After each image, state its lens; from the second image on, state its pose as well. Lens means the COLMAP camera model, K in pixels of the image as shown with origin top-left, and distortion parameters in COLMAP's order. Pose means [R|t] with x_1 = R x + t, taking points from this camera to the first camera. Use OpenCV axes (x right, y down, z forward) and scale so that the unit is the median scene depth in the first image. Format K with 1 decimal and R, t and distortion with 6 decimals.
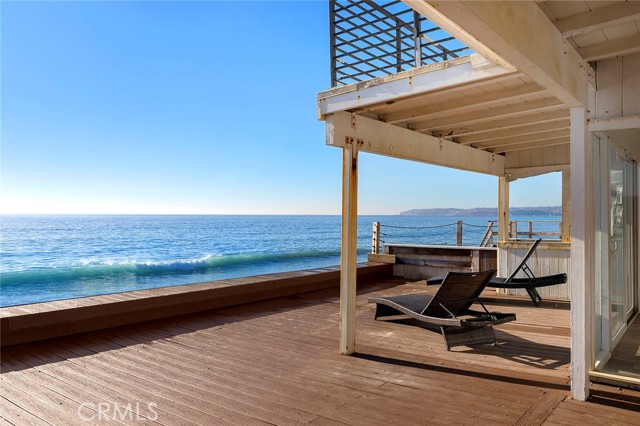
lens RADIAL K [[502.7, 0, 320.0], [0, 502.7, 213.0], [0, 0, 1]] dist [0.007870, 0.006254]
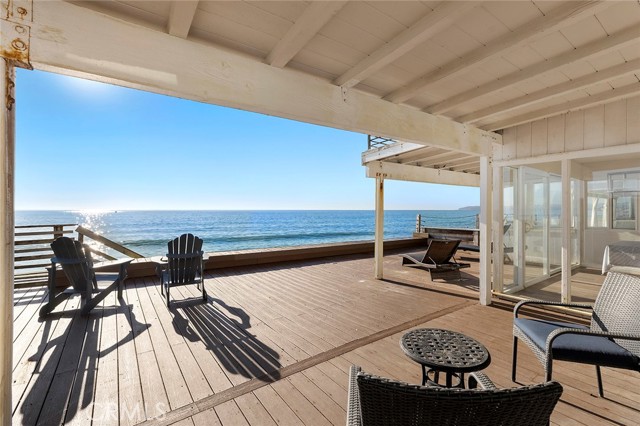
lens RADIAL K [[296.2, 0, 320.0], [0, 296.2, 213.0], [0, 0, 1]] dist [0.000084, -0.000021]
pose [[0.956794, 0.001774, -0.290760, 0.176352], [0.002112, 0.999913, 0.013050, -0.003746], [0.290758, -0.013100, 0.956707, -0.215169]]
